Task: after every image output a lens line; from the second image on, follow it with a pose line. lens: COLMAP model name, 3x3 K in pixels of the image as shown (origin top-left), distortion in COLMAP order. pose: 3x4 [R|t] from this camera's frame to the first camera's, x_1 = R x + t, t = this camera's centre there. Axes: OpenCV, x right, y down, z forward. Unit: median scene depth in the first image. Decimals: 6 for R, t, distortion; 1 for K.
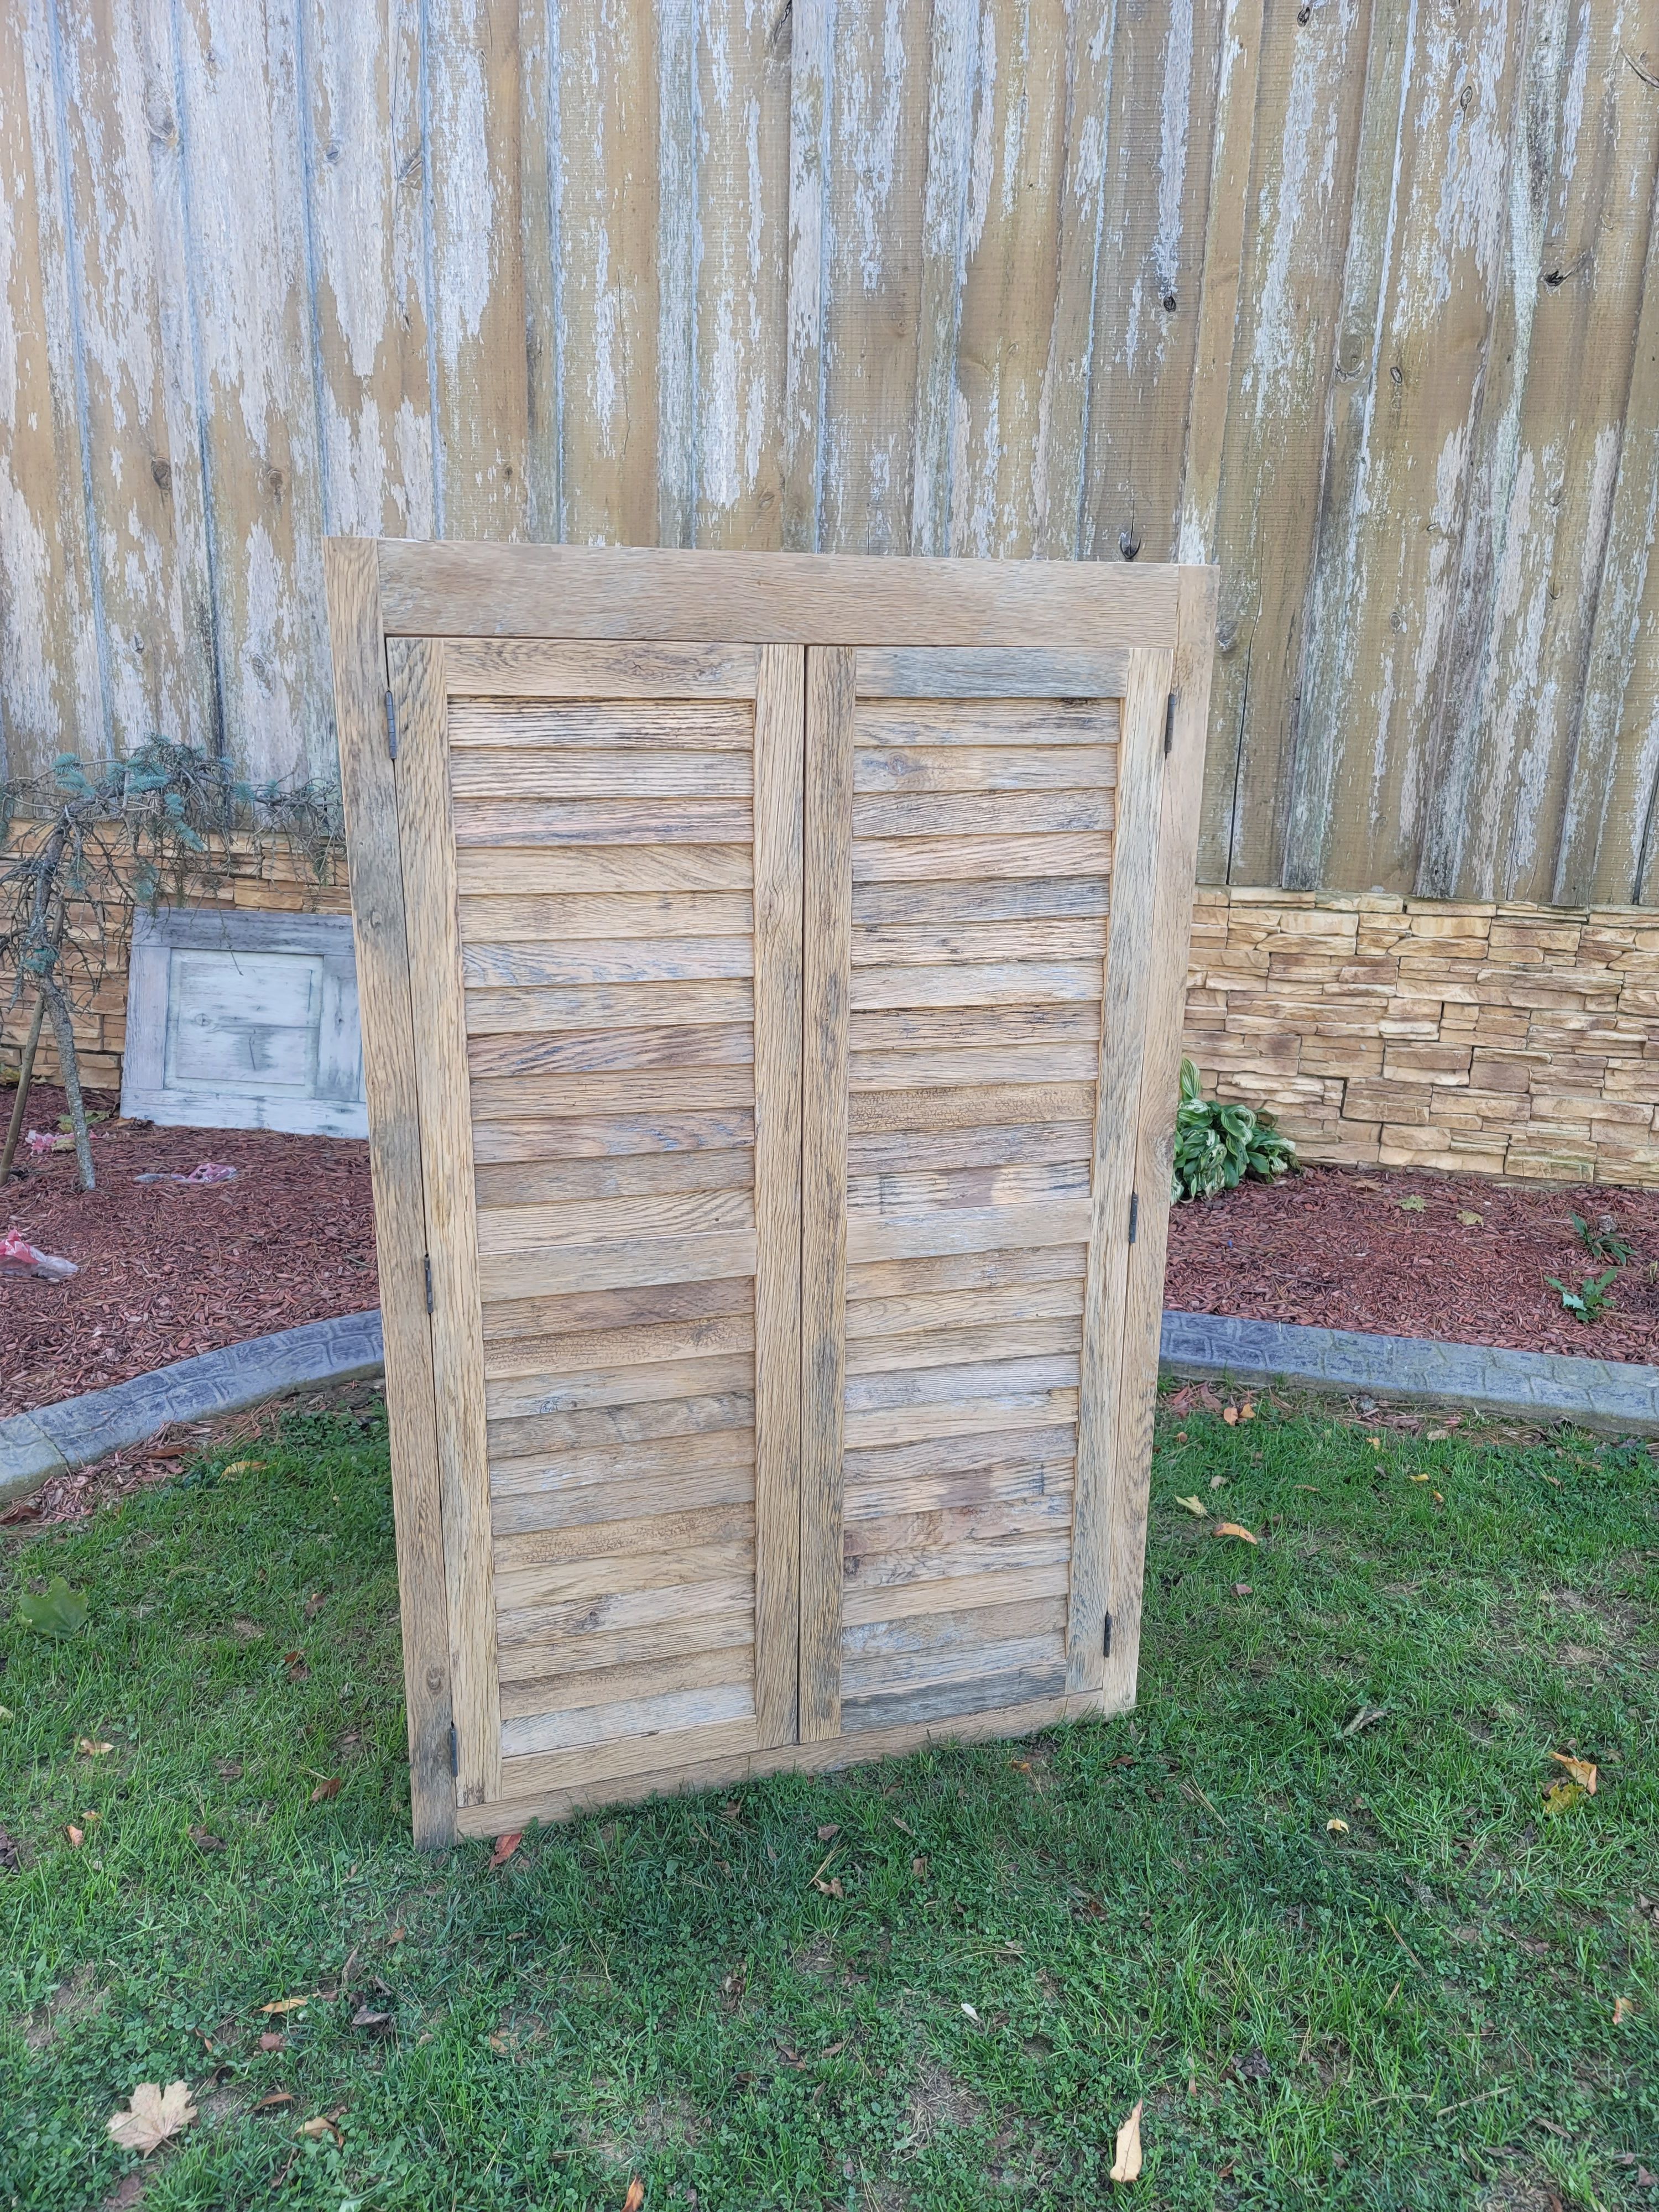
lens RADIAL K [[1599.1, 0, 867.4], [0, 1599.1, 1093.5], [0, 0, 1]] dist [0.107378, -0.104473]
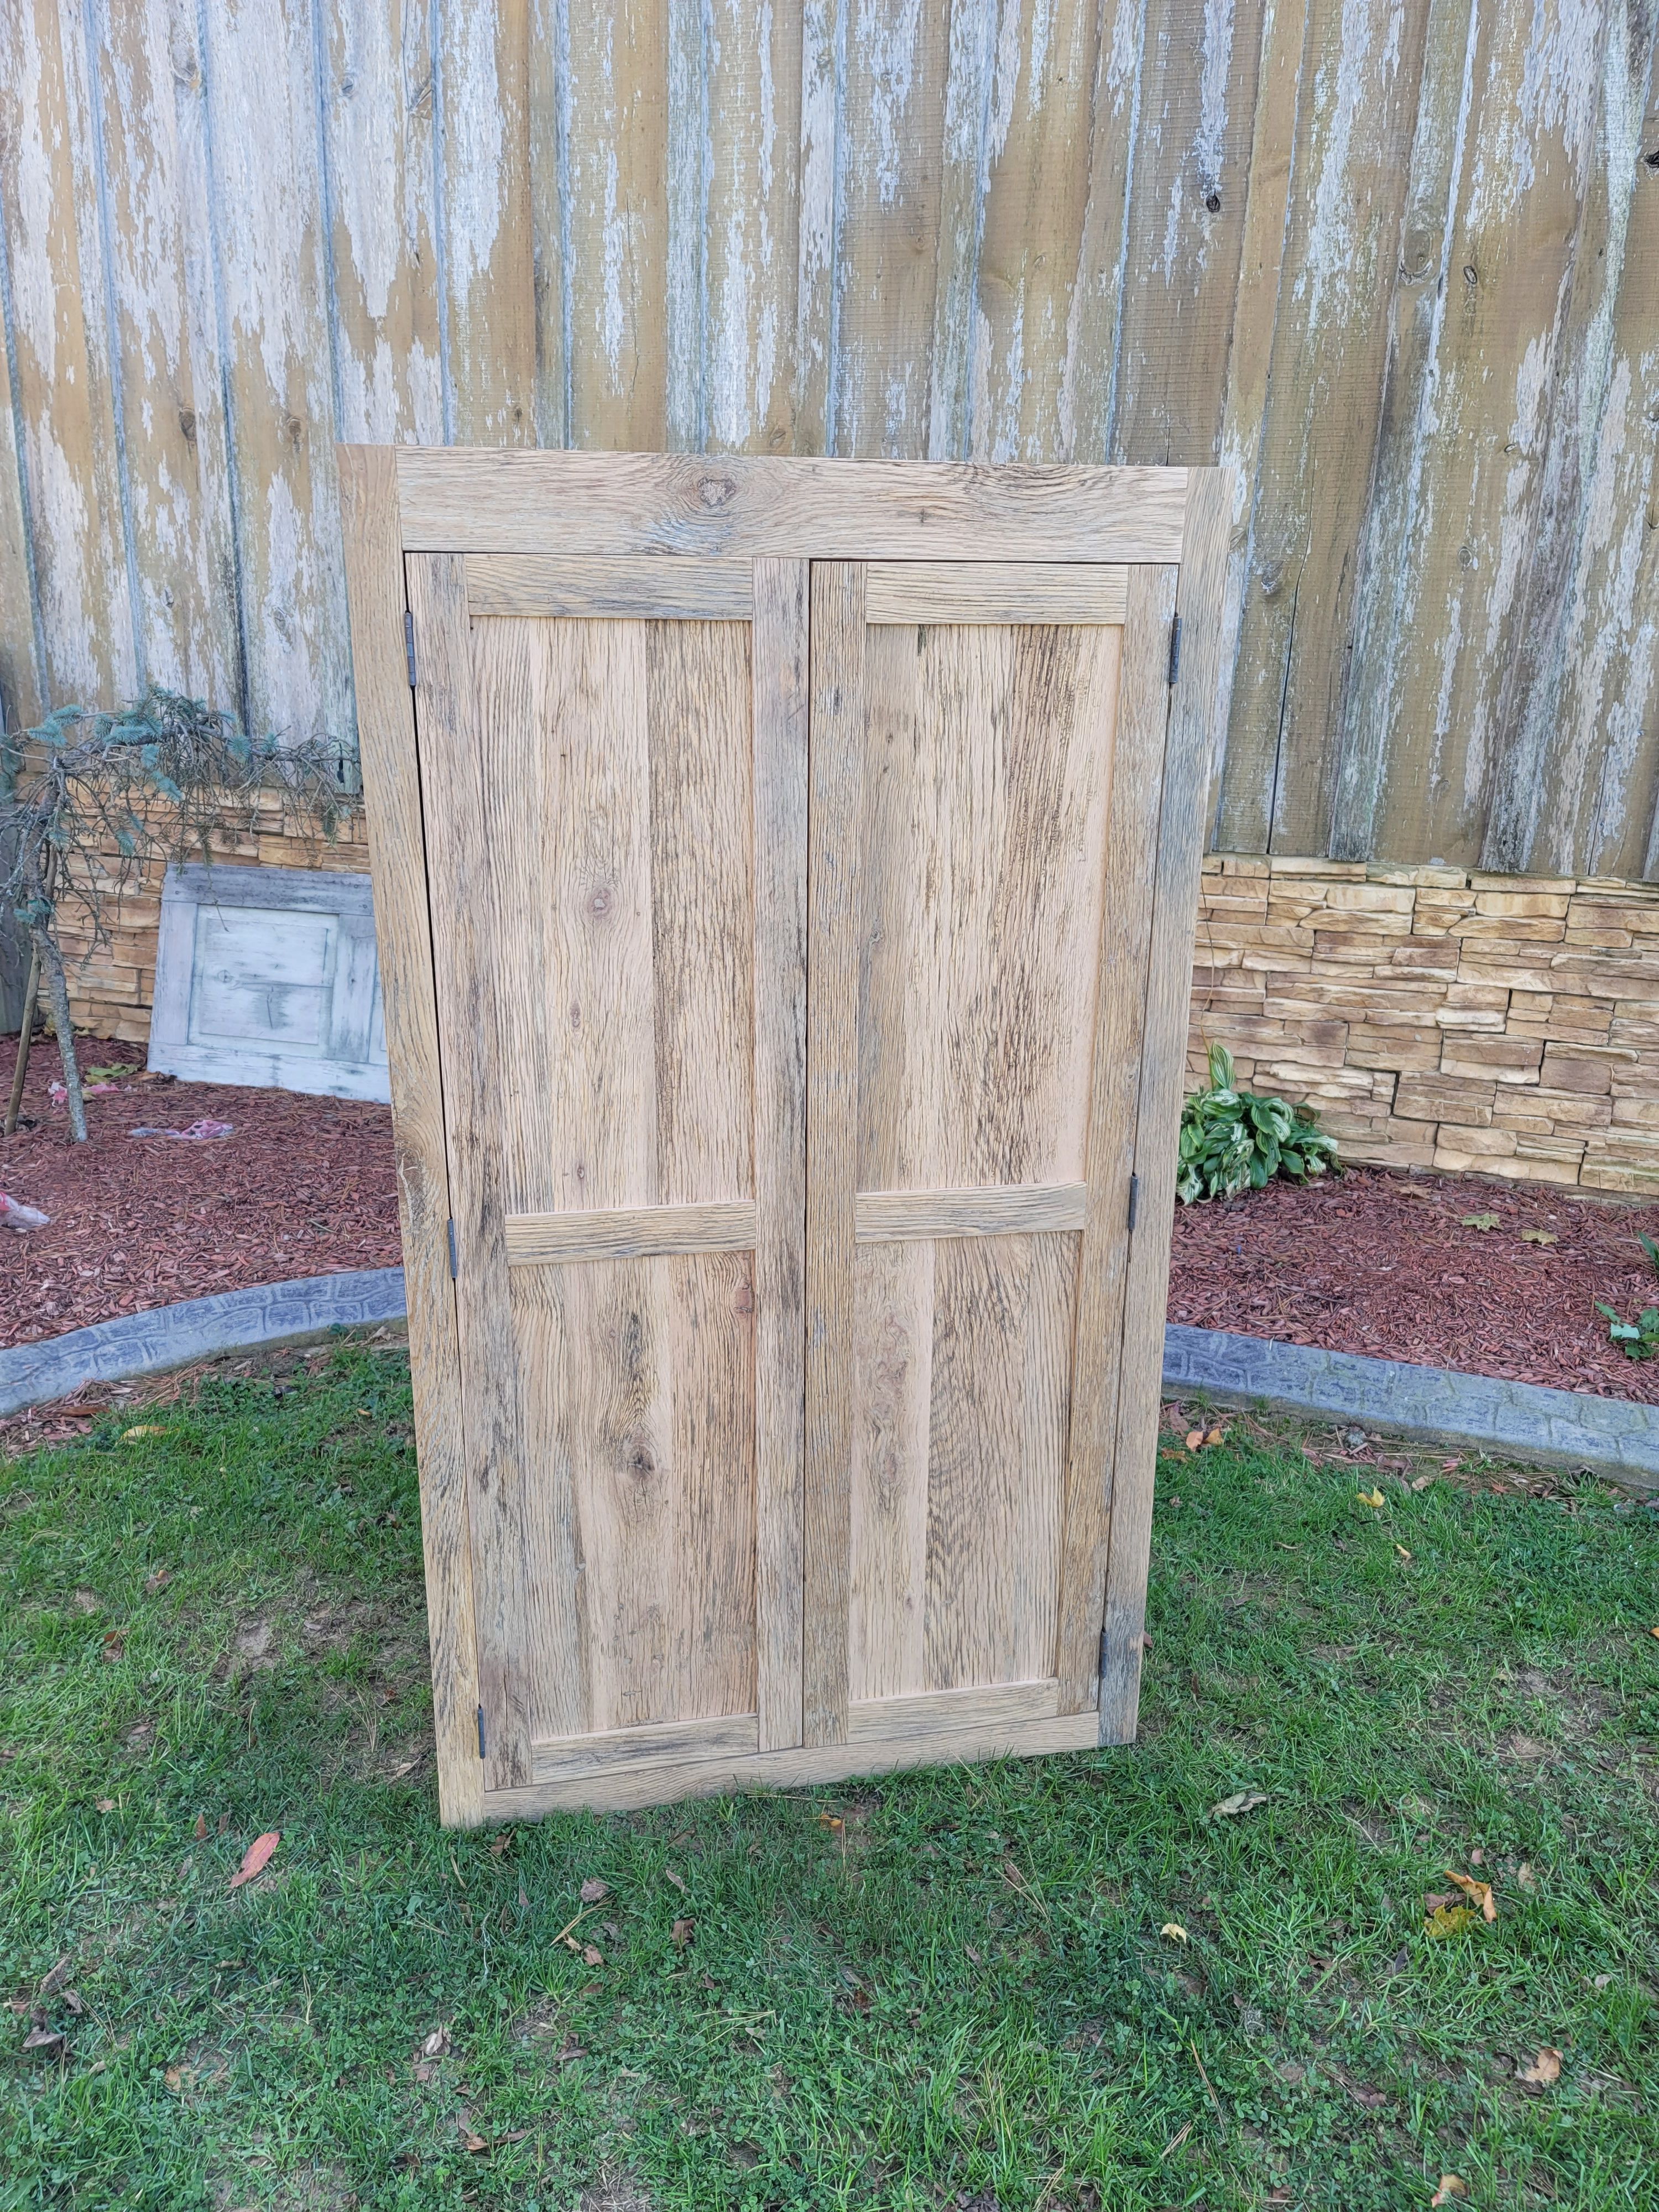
lens RADIAL K [[1606.3, 0, 831.3], [0, 1606.3, 1099.7], [0, 0, 1]] dist [0.121137, -0.121414]
pose [[0.990046, 0.034678, -0.136405, 0.111609], [-0.032093, 0.999262, 0.021104, -0.002984], [0.137036, -0.016516, 0.990428, 0.058841]]
